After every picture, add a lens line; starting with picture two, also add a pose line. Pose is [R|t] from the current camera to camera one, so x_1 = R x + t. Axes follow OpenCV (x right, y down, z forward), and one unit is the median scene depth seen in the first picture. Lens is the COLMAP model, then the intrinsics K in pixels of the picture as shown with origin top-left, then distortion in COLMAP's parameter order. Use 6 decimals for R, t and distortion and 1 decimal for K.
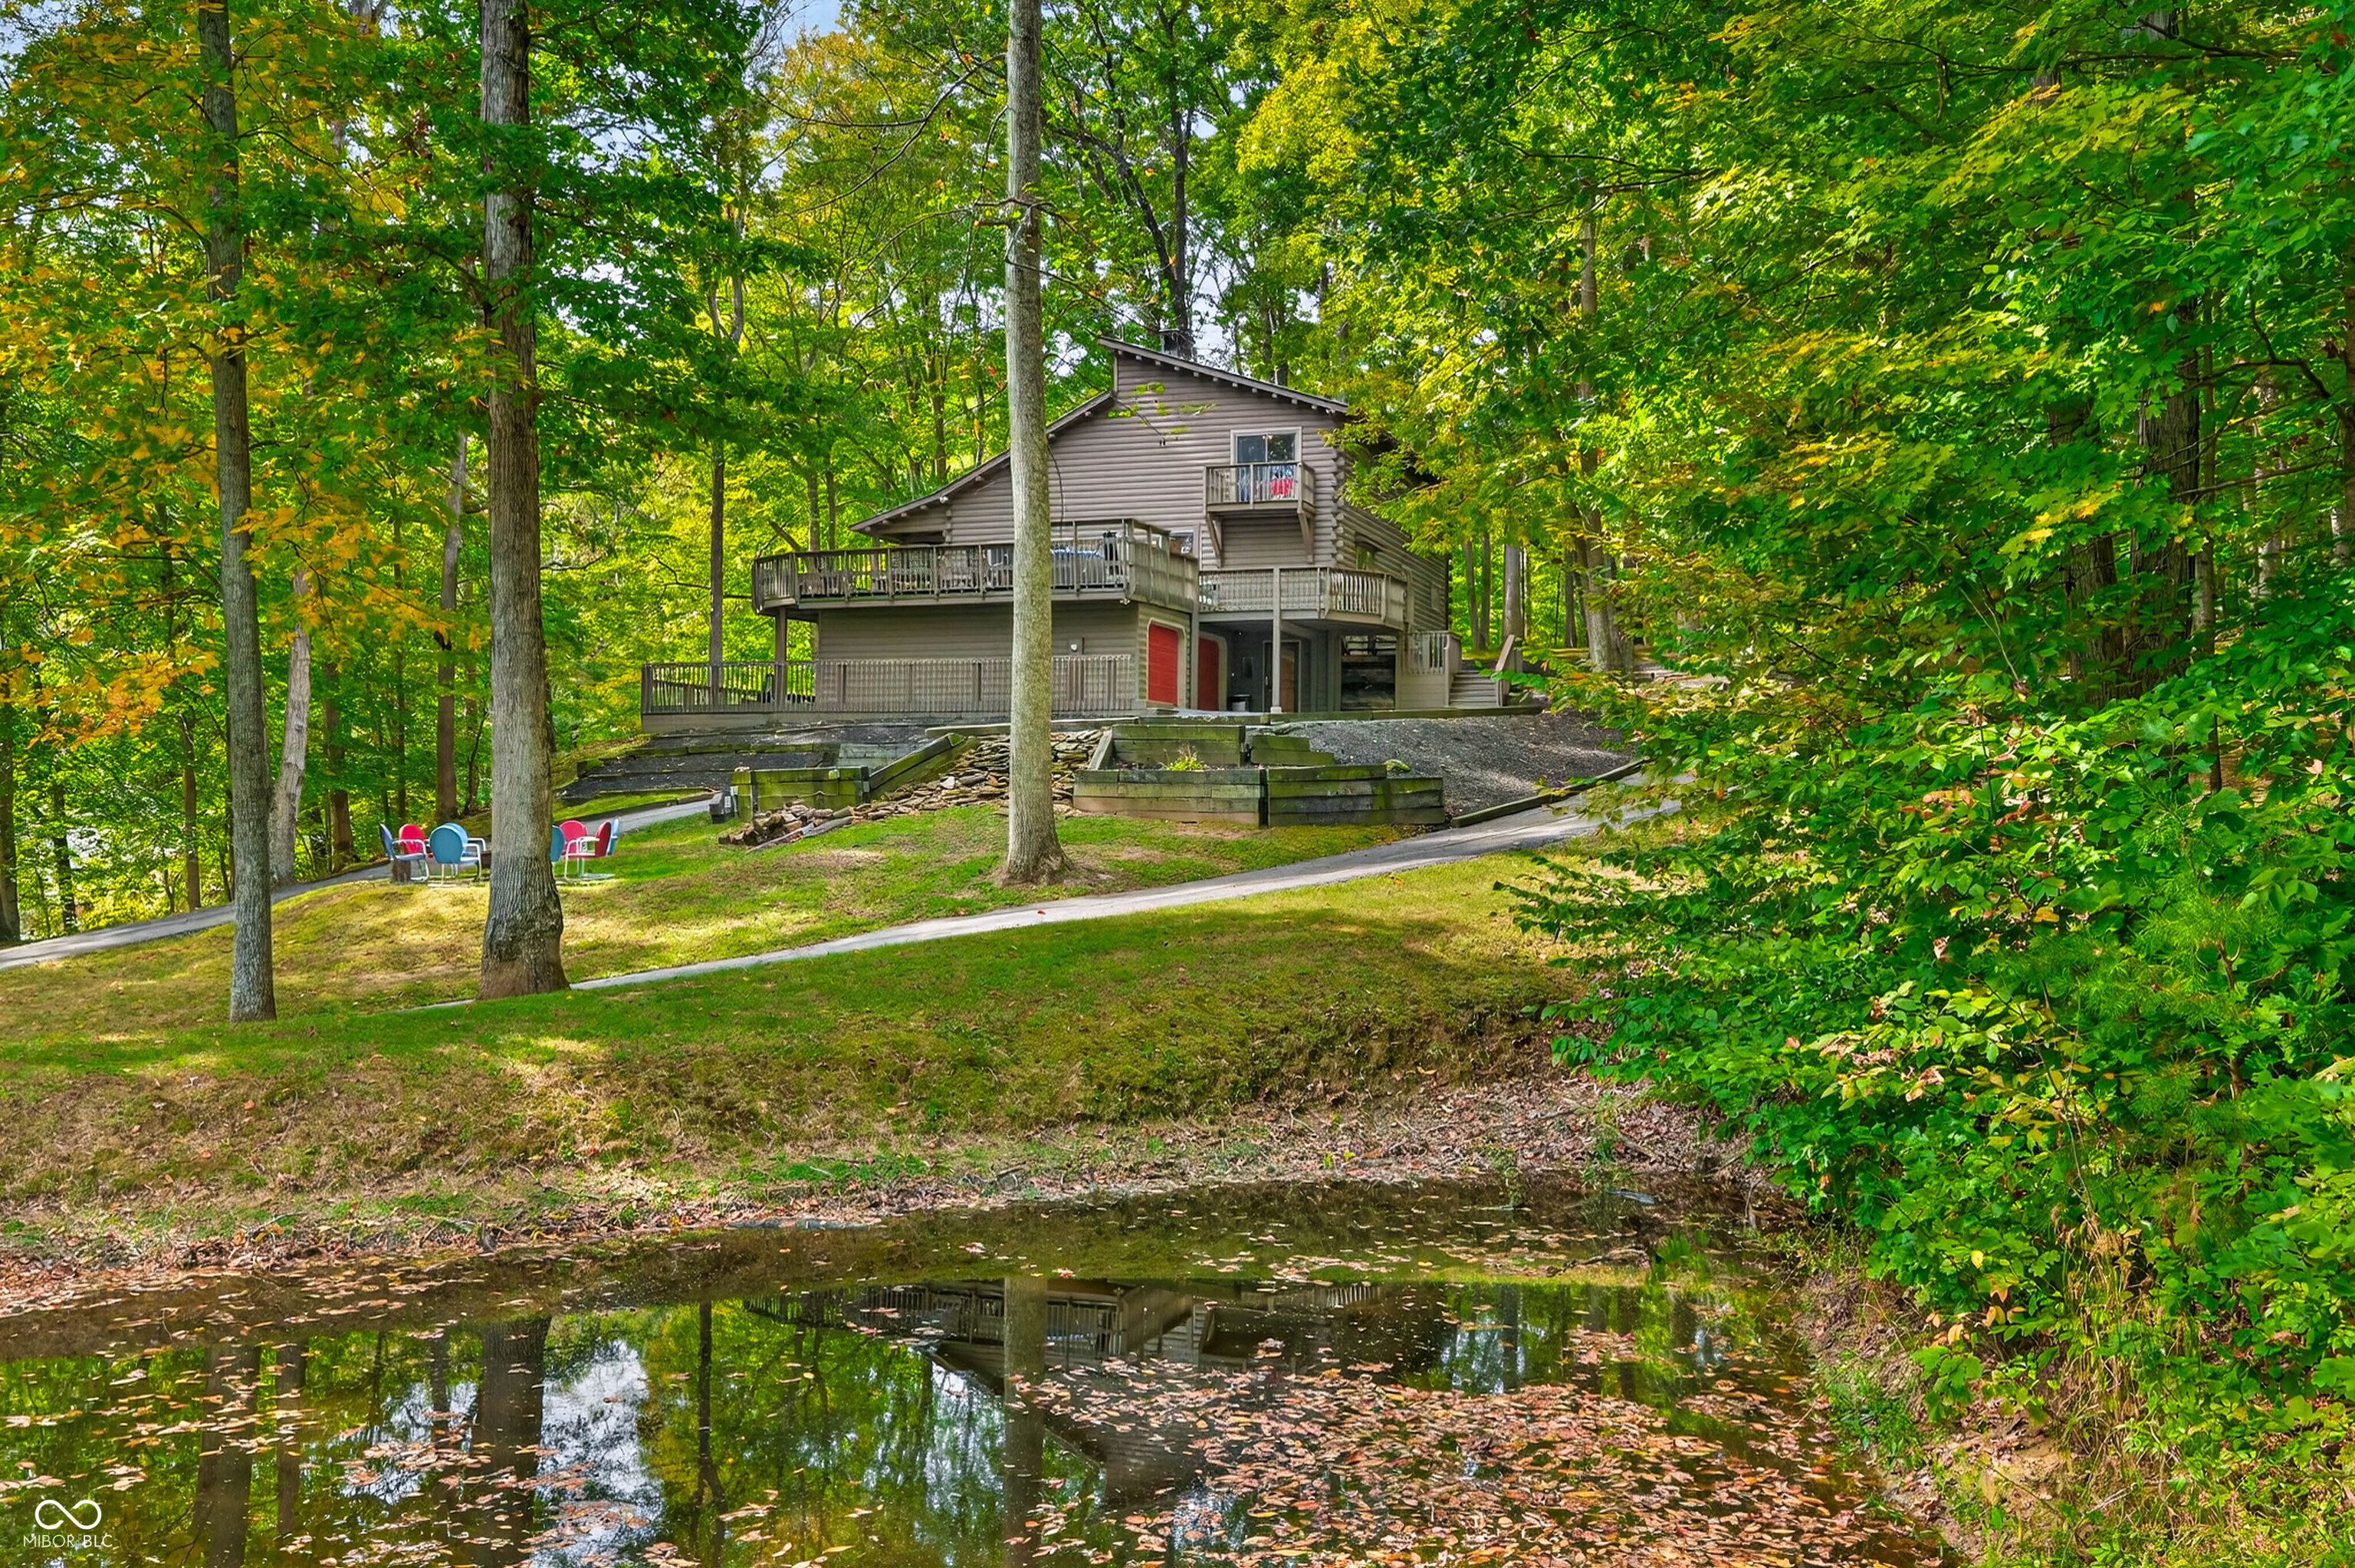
lens RADIAL K [[2304.6, 0, 1177.5], [0, 2304.6, 784.0], [0, 0, 1]] dist [-0.013534, -0.002619]
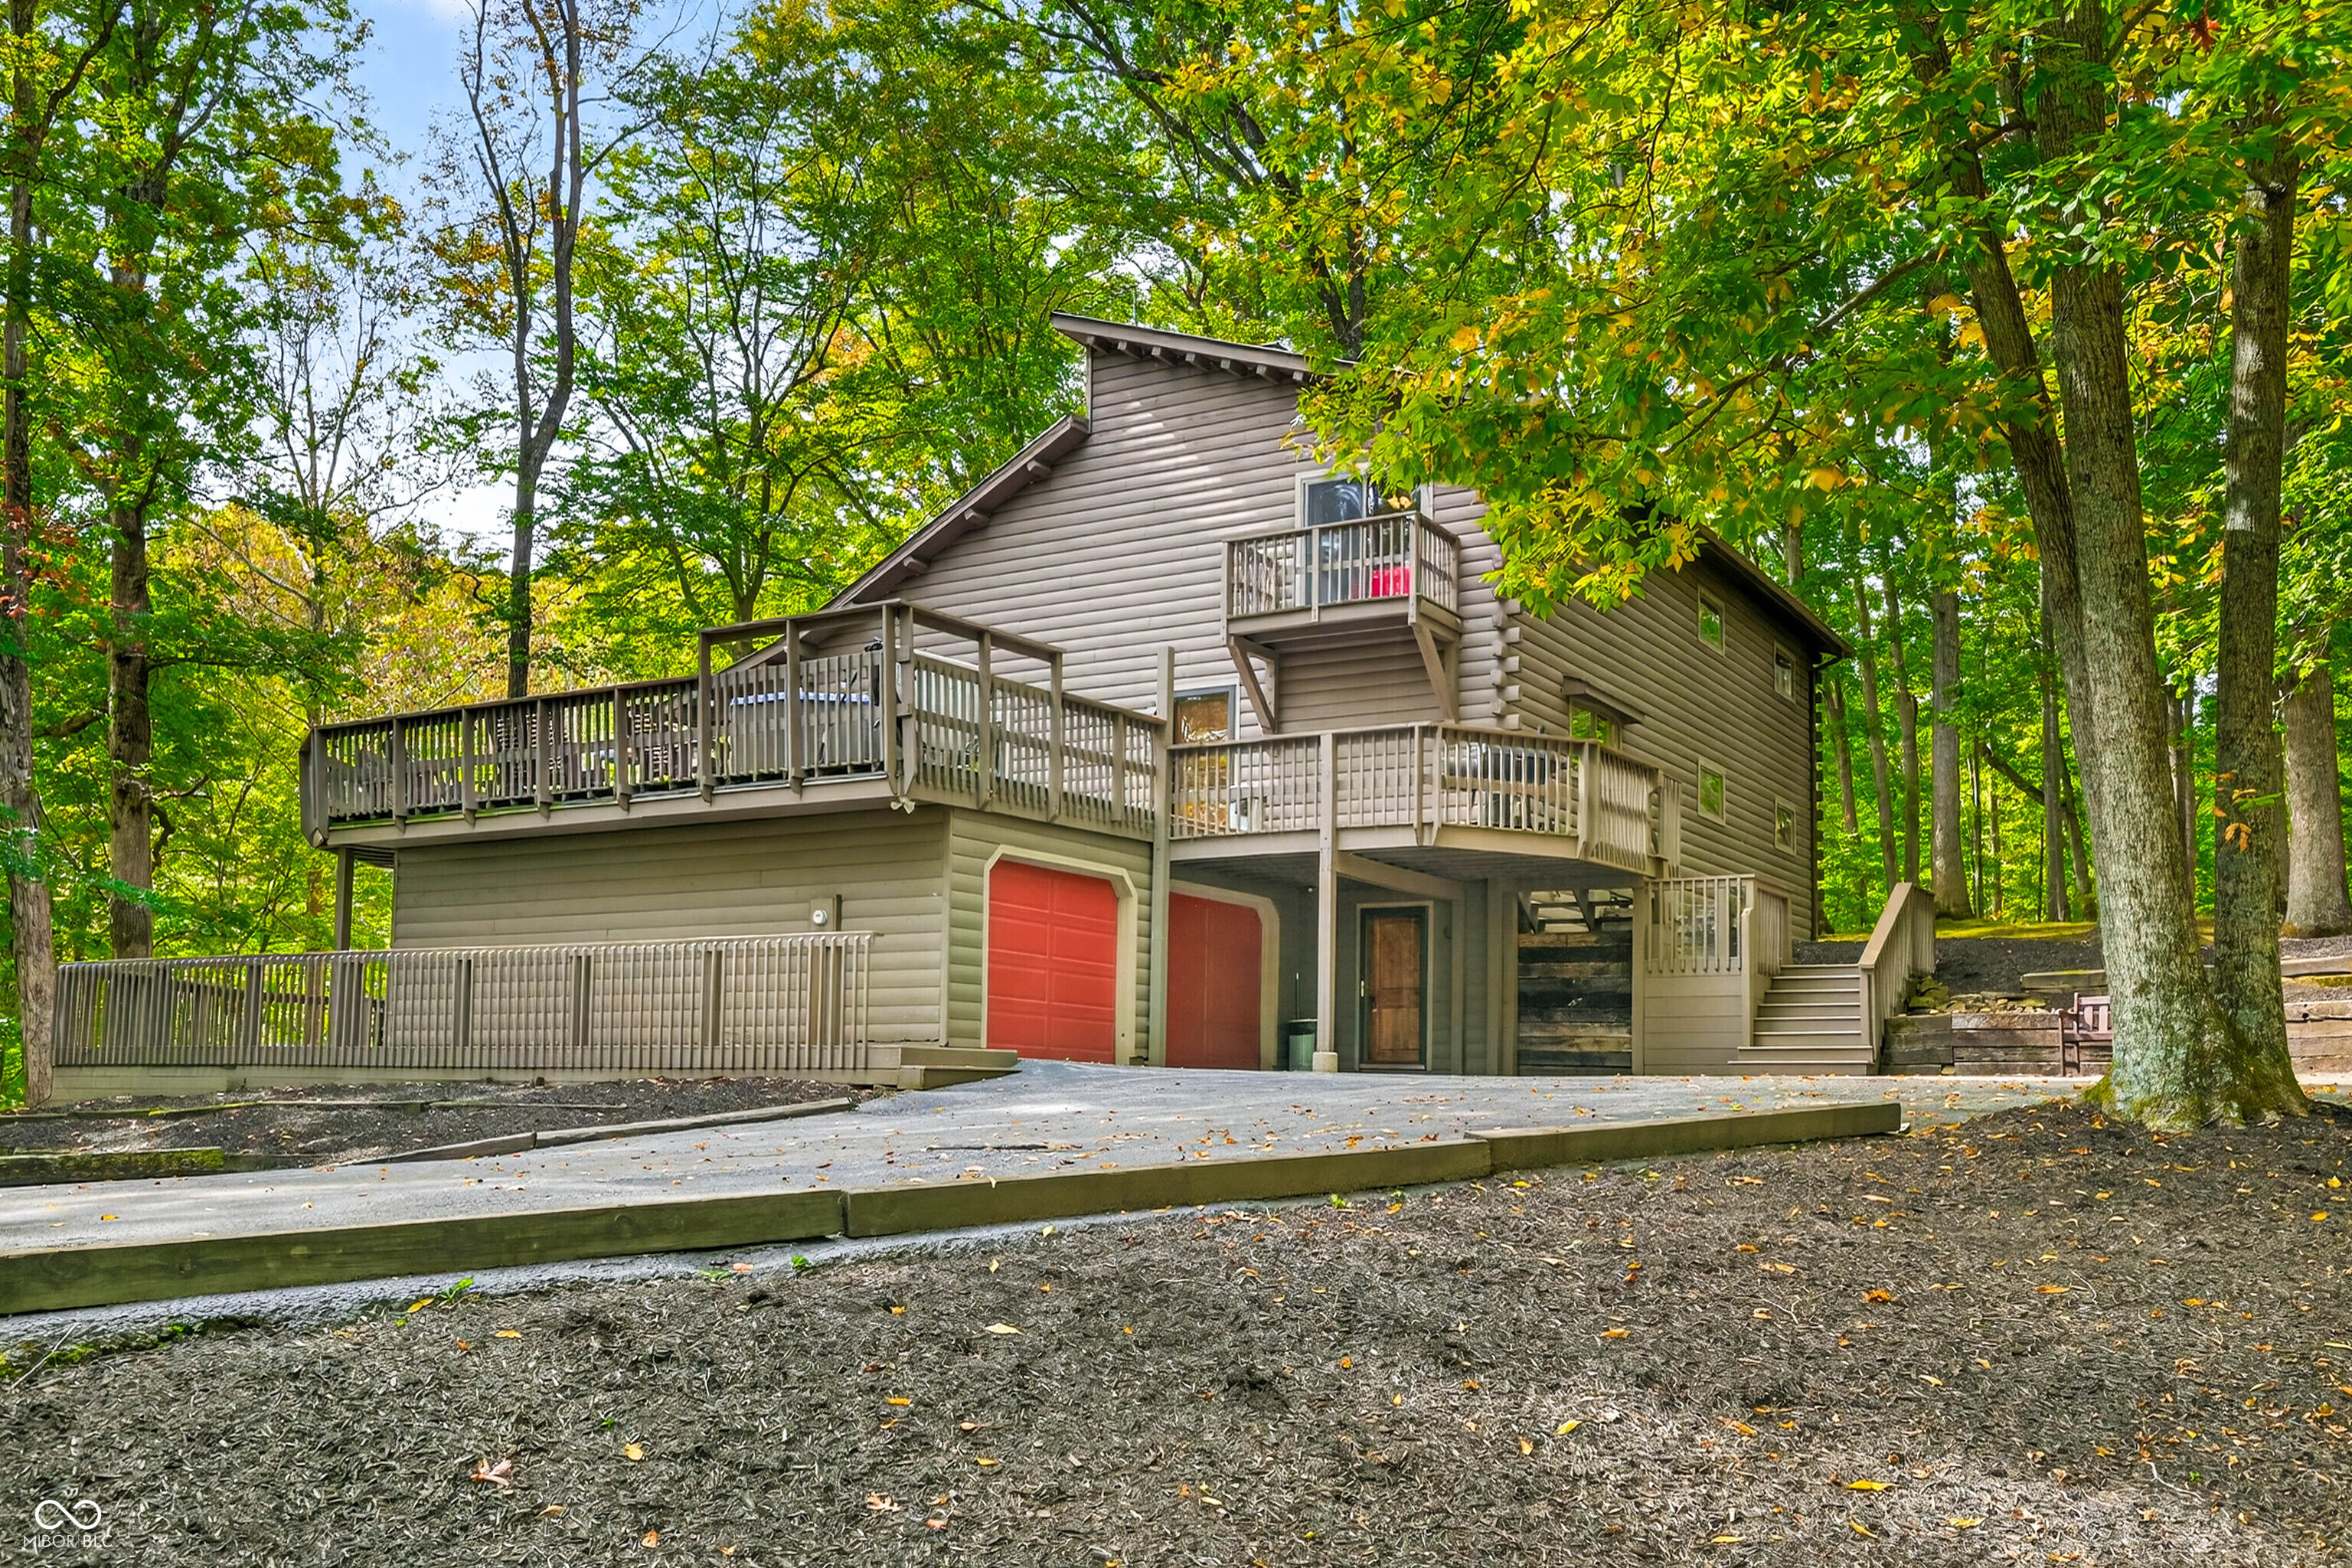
lens RADIAL K [[2302.0, 0, 1176.0], [0, 2302.0, 784.0], [0, 0, 1]] dist [-0.013534, -0.002619]
pose [[0.980393, -0.020174, -0.196019, 0.096536], [-0.003774, 0.992641, -0.121035, -0.030075], [0.197018, 0.119401, 0.973102, 0.549048]]
